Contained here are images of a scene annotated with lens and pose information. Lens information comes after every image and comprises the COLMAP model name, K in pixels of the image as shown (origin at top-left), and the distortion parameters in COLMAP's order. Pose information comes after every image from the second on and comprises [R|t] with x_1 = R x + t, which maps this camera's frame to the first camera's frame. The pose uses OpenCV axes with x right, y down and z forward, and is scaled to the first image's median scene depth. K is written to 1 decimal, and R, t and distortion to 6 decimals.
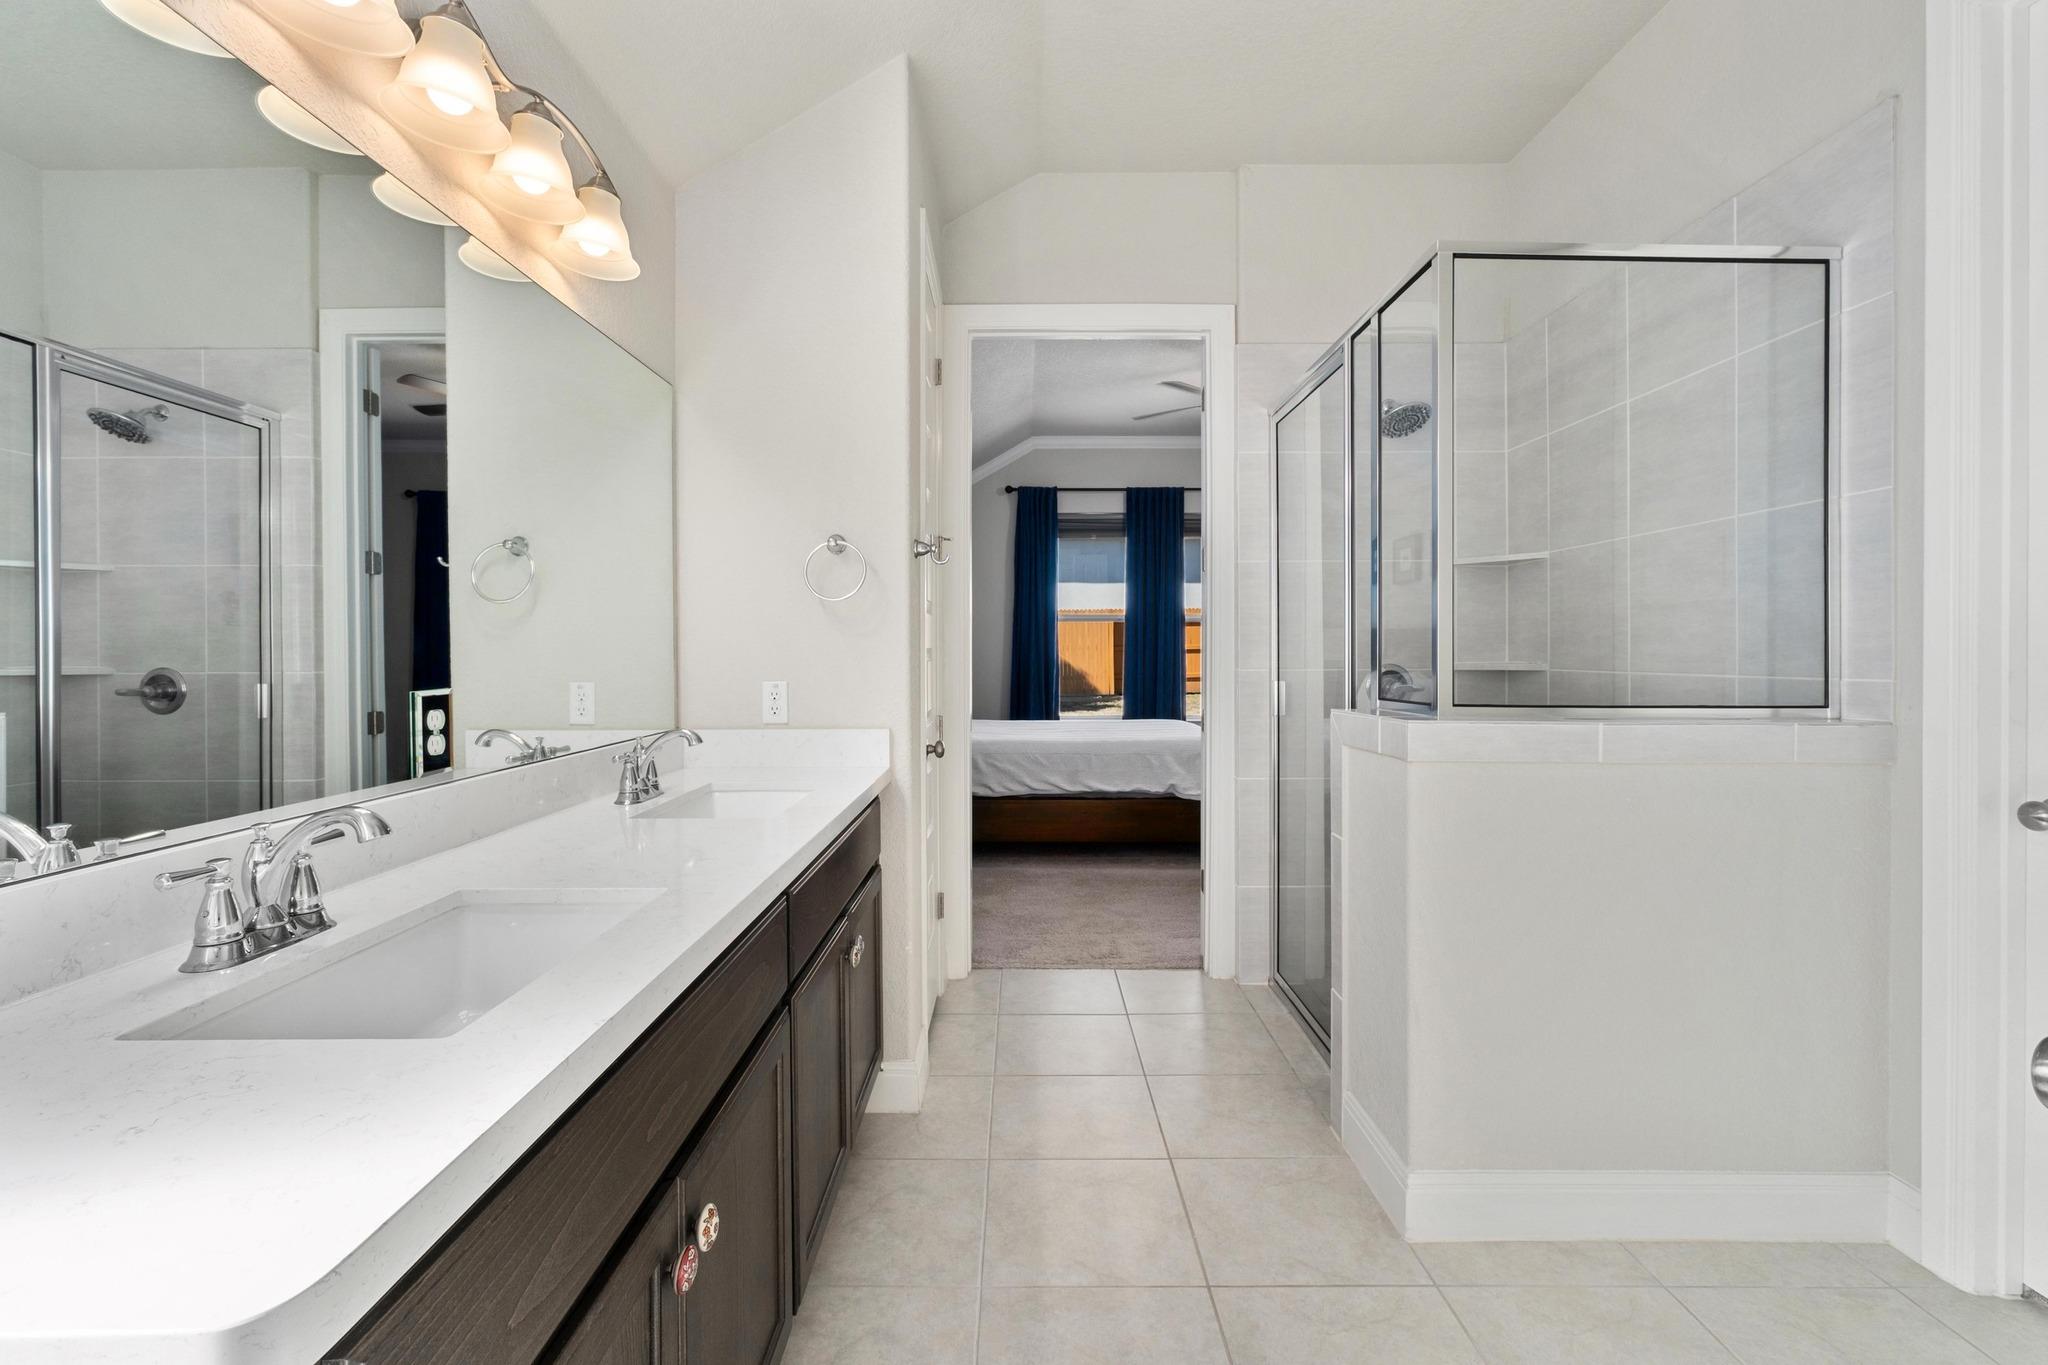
lens RADIAL K [[880.6, 0, 1024.5], [0, 880.6, 664.8], [0, 0, 1]] dist [0.000114, 0.000268]
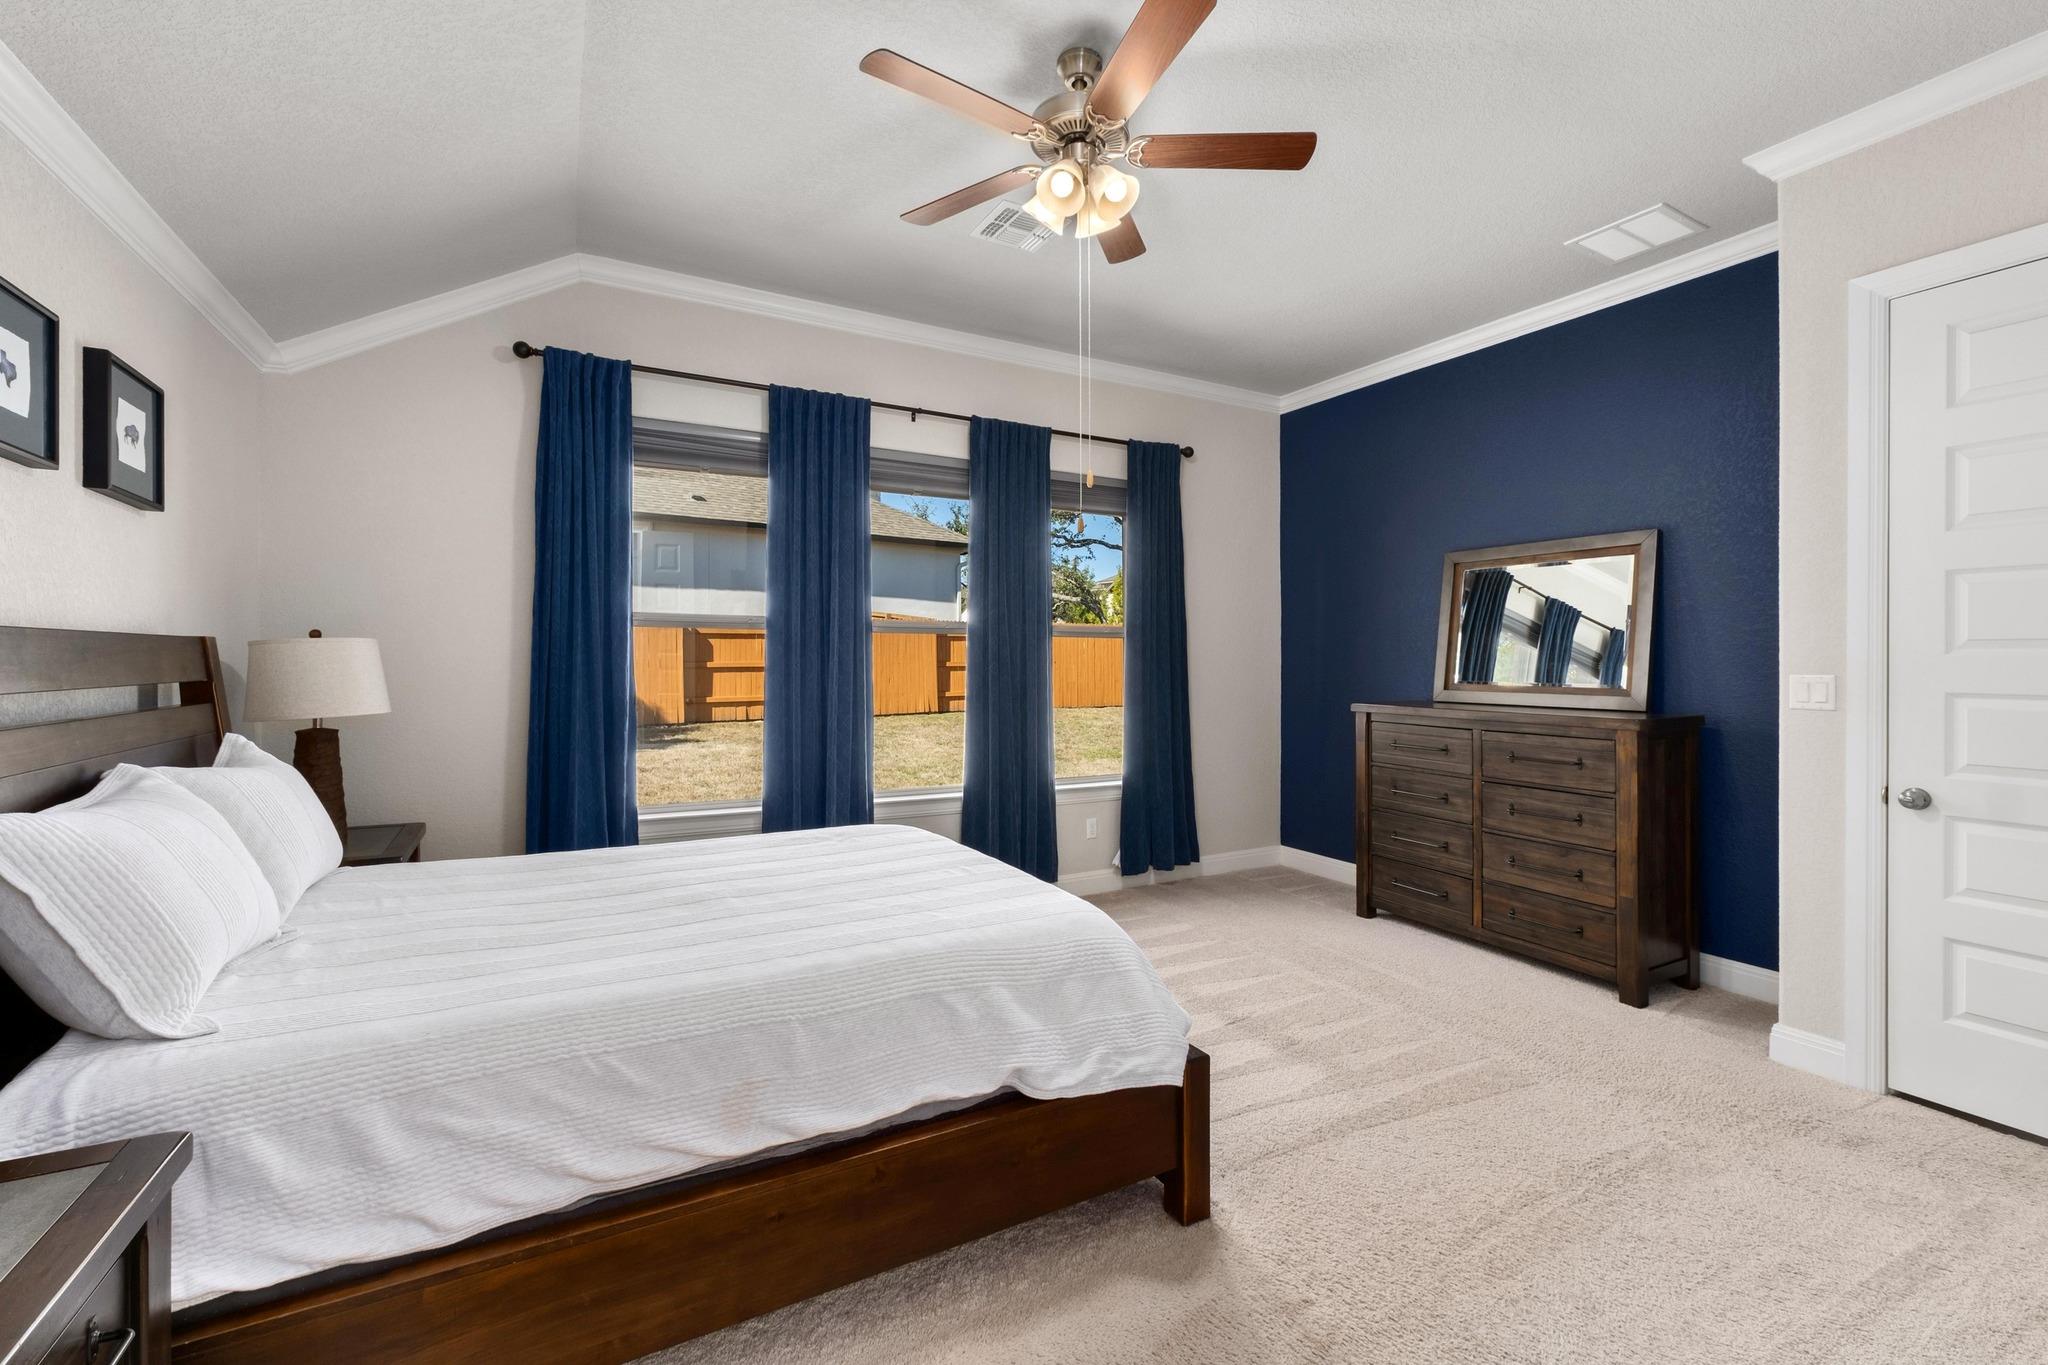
lens RADIAL K [[871.4, 0, 1024.6], [0, 871.4, 670.2], [0, 0, 1]] dist [0.003968, 0.000469]
pose [[0.879325, 0.002354, 0.476217, -0.002940], [0.001334, 0.999972, -0.007405, -0.019285], [-0.476221, 0.007147, 0.879297, 0.449001]]
